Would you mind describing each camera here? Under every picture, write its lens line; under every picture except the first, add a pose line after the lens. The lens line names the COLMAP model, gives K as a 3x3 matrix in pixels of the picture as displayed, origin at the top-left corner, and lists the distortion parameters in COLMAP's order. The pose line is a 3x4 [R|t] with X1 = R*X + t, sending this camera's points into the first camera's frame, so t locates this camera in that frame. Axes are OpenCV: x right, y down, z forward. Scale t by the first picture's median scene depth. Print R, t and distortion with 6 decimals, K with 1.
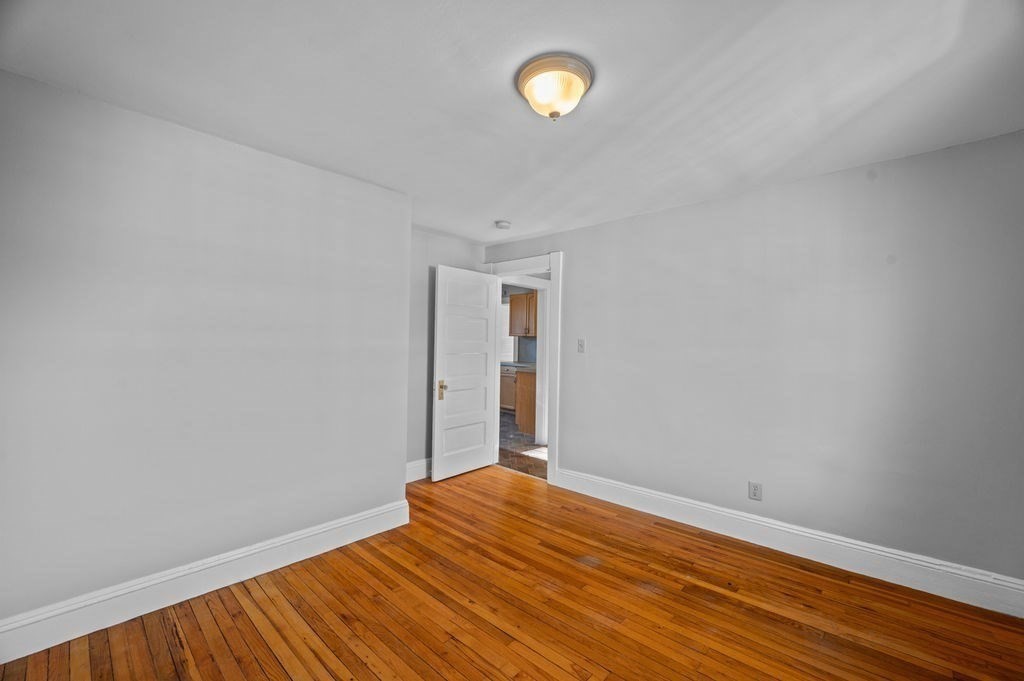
lens RADIAL K [[423.0, 0, 510.6], [0, 423.0, 344.7], [0, 0, 1]] dist [-0.004753, 0.001097]
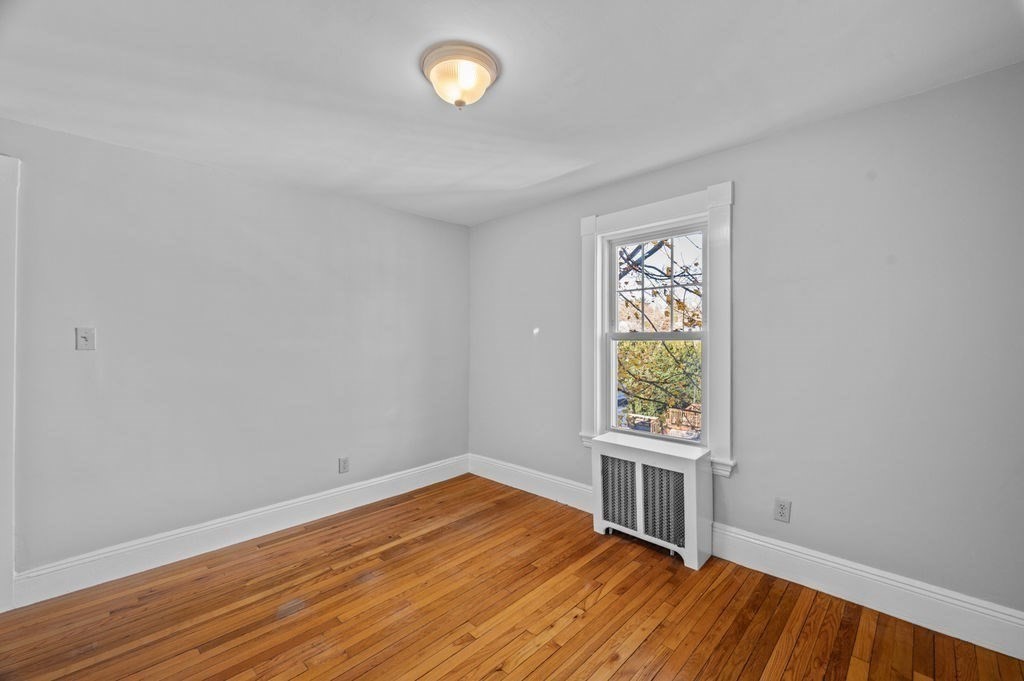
lens RADIAL K [[423.0, 0, 518.5], [0, 423.0, 341.8], [0, 0, 1]] dist [-0.004753, 0.001097]
pose [[0.020175, -0.017014, 0.999652, -0.647951], [0.004811, 0.999845, 0.016920, -0.002065], [-0.999785, 0.004468, 0.020254, 0.604751]]
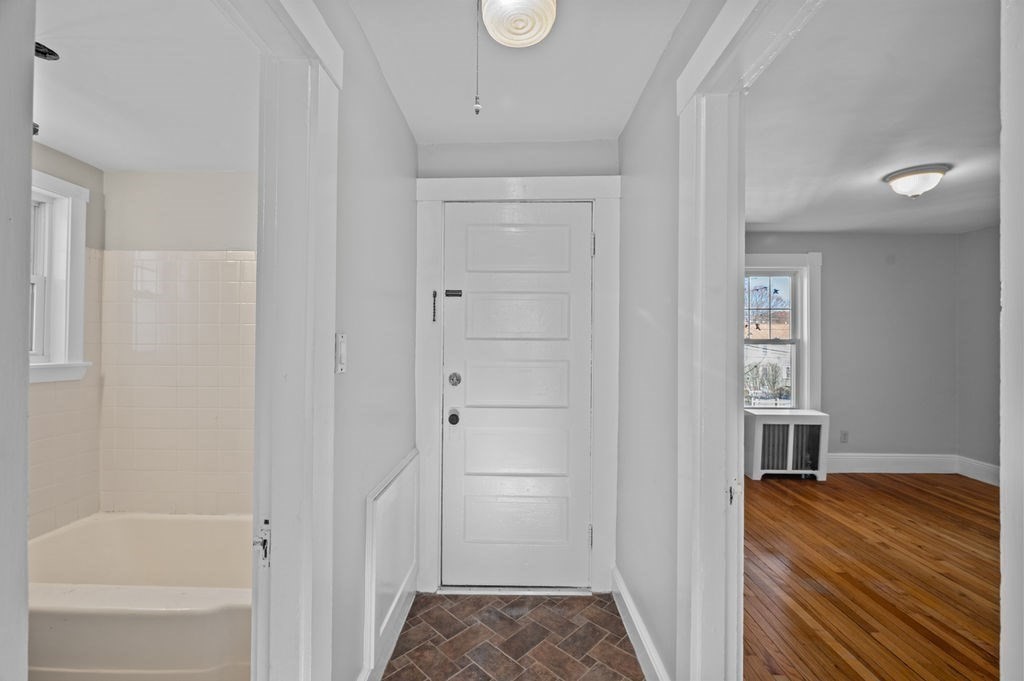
lens RADIAL K [[423.0, 0, 514.7], [0, 423.0, 344.9], [0, 0, 1]] dist [-0.004753, 0.001097]
pose [[-0.674519, -0.017992, 0.738038, -0.041668], [-0.002660, 0.999756, 0.021941, -0.017628], [-0.738253, 0.012837, -0.674402, 2.258981]]
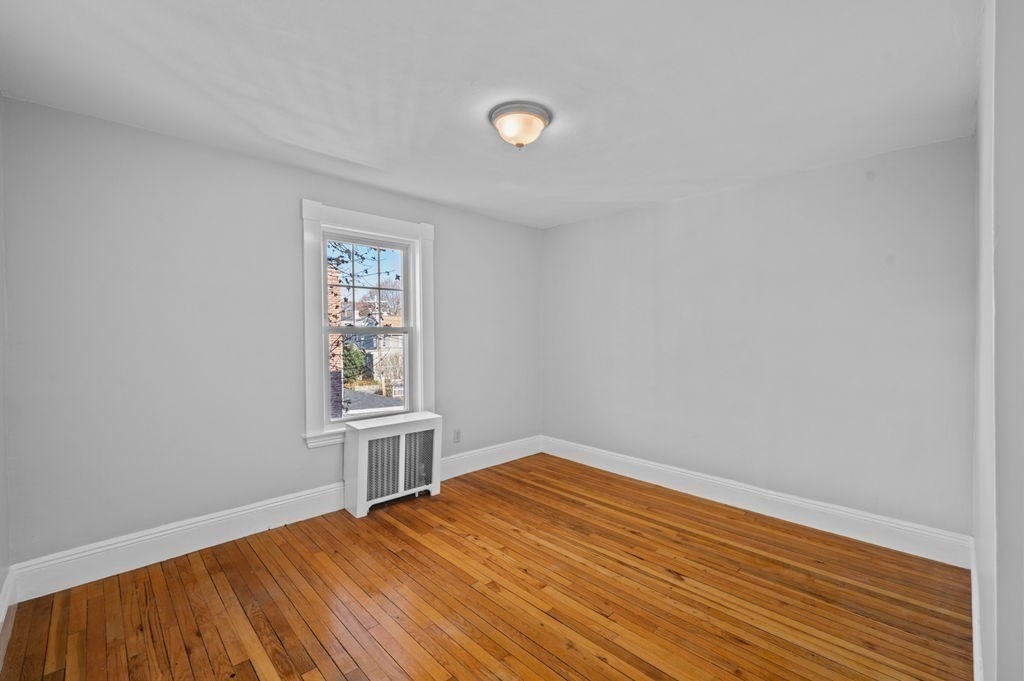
lens RADIAL K [[423.0, 0, 516.8], [0, 423.0, 343.4], [0, 0, 1]] dist [-0.004753, 0.001097]
pose [[-0.998984, -0.011756, 0.043515, 0.035683], [-0.010700, 0.999645, 0.024414, 0.009312], [-0.043786, 0.023923, -0.998754, 1.625639]]
